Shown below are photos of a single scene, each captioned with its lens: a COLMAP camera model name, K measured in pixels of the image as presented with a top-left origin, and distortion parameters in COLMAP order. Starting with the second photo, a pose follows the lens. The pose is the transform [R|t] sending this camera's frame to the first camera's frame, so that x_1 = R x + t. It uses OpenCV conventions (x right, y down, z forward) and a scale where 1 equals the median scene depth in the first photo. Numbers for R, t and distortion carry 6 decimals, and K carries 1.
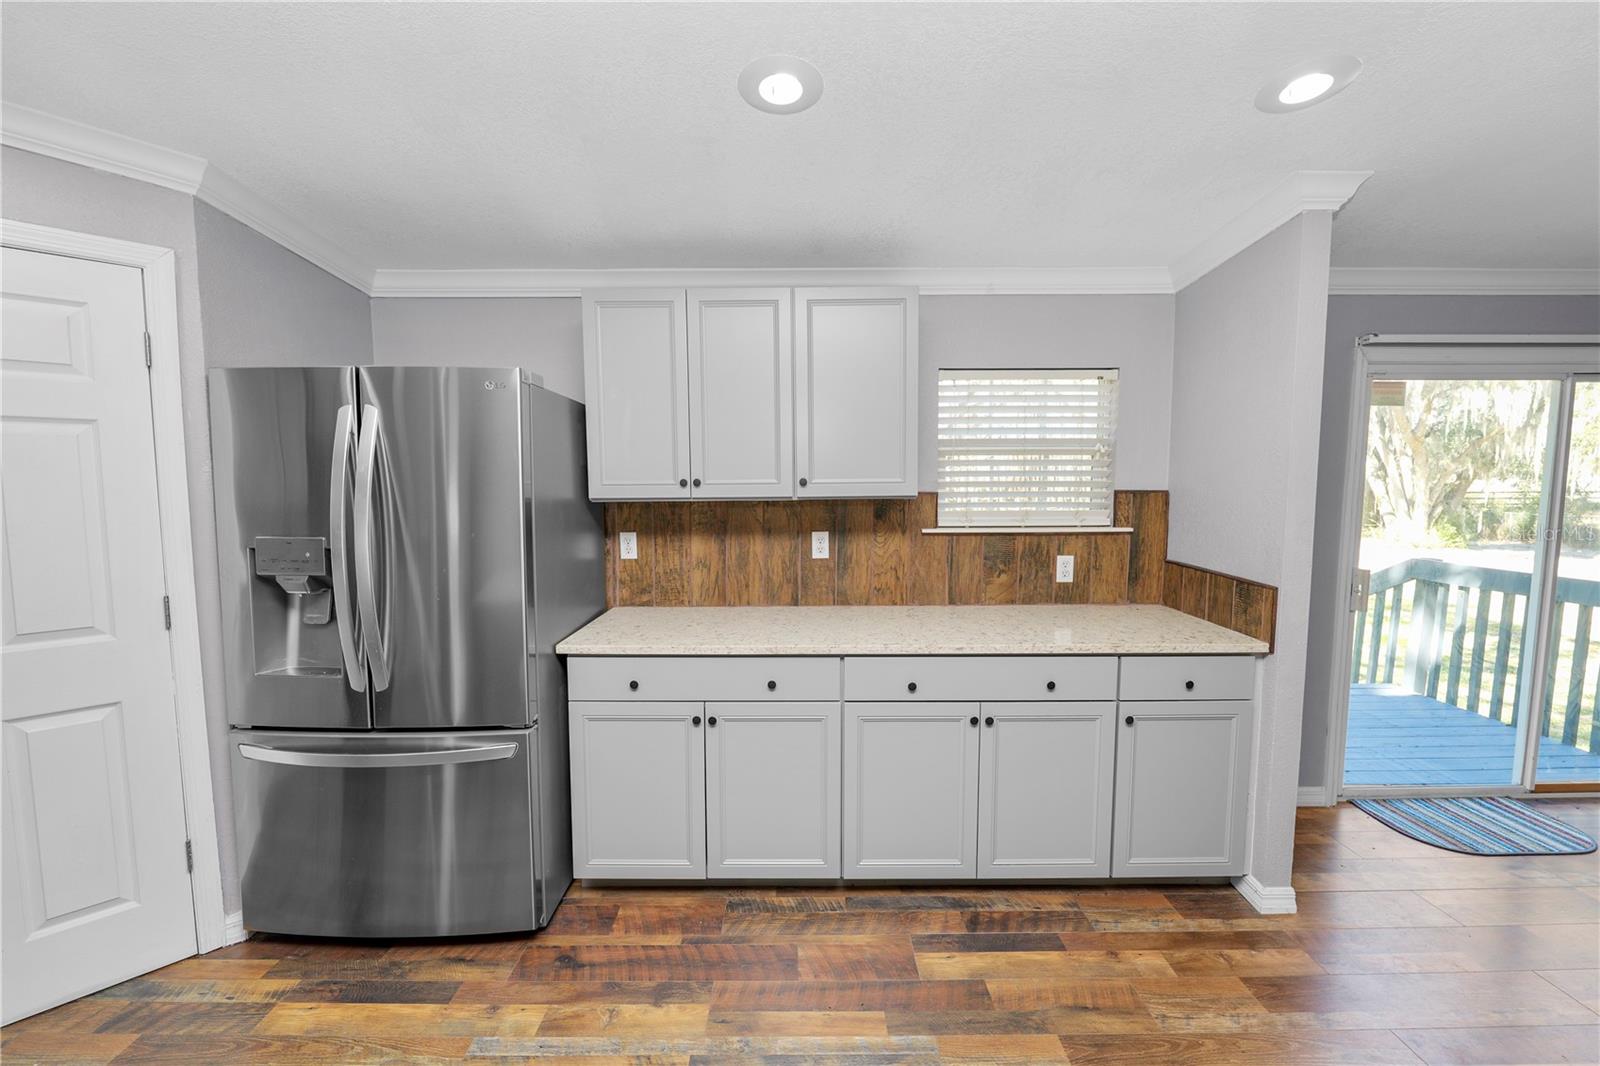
lens RADIAL K [[666.3, 0, 798.7], [0, 666.3, 525.5], [0, 0, 1]] dist [0.001353, 0.000328]
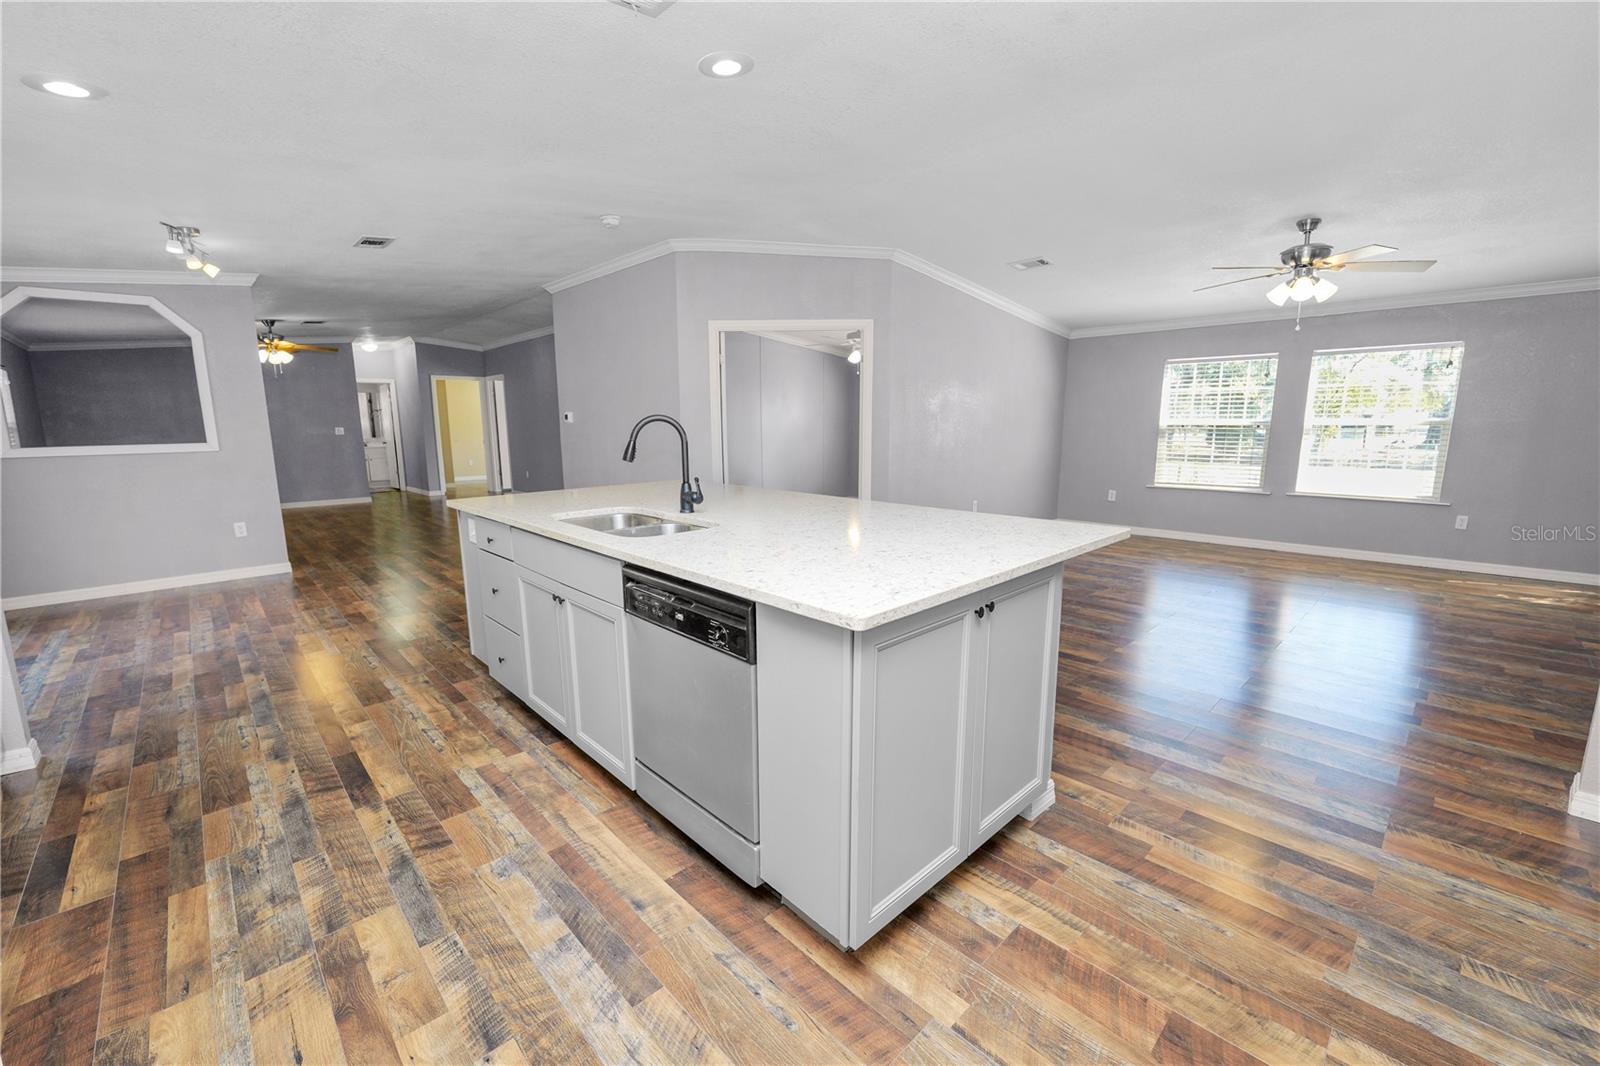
lens RADIAL K [[651.3, 0, 799.0], [0, 651.3, 519.6], [0, 0, 1]] dist [-0.012833, 0.000620]
pose [[-0.673259, -0.106701, 0.731668, -0.753251], [0.073290, 0.975030, 0.209630, 0.028177], [-0.735766, 0.194759, -0.648628, 0.533898]]
